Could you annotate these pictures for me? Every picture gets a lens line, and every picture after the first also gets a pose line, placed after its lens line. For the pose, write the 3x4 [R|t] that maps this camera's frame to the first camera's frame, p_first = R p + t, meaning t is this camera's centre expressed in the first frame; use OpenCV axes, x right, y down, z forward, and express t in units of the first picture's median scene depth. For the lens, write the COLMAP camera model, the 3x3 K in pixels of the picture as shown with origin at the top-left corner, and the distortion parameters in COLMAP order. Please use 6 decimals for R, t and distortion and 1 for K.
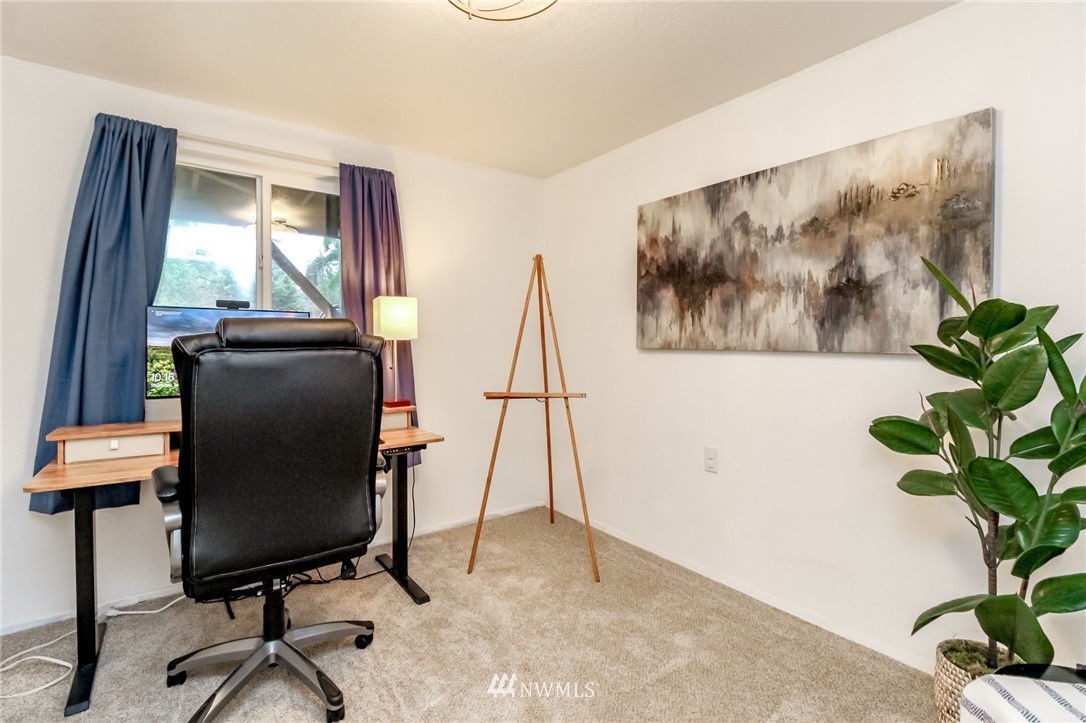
lens RADIAL K [[497.4, 0, 527.3], [0, 497.4, 339.9], [0, 0, 1]] dist [0.001632, 0.000065]
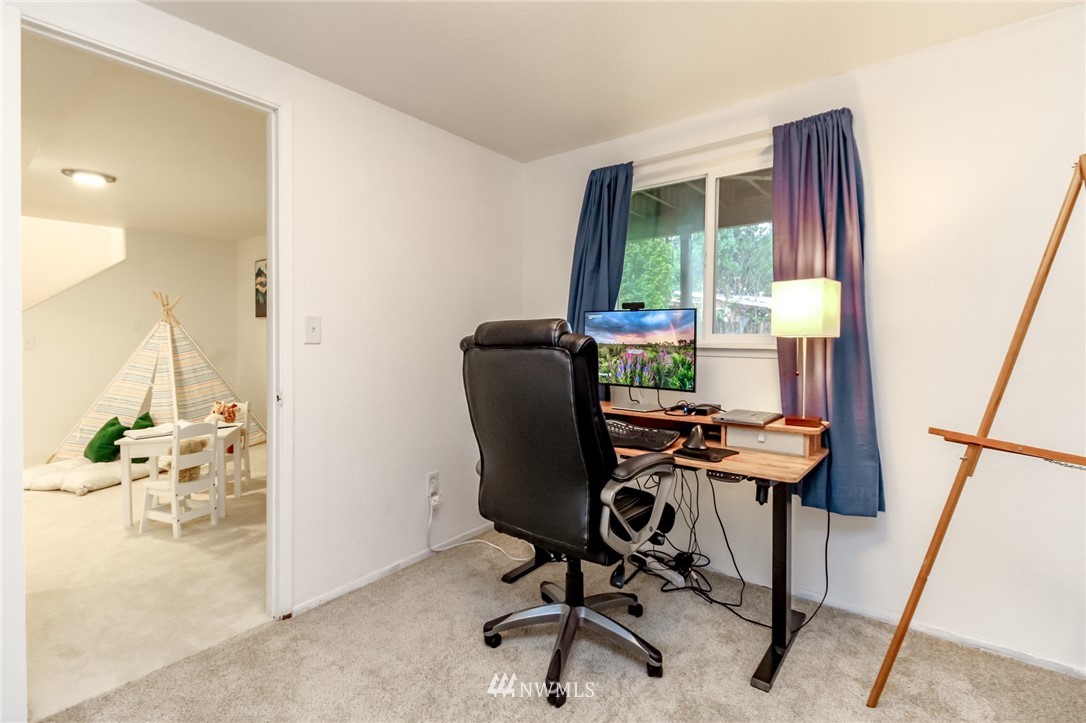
lens RADIAL K [[497.4, 0, 527.3], [0, 497.4, 339.9], [0, 0, 1]] dist [0.001632, 0.000065]
pose [[0.269598, 0.008755, -0.962933, 0.385153], [0.005409, 0.999929, 0.010606, -0.006948], [0.962958, -0.008068, 0.269532, 0.428852]]
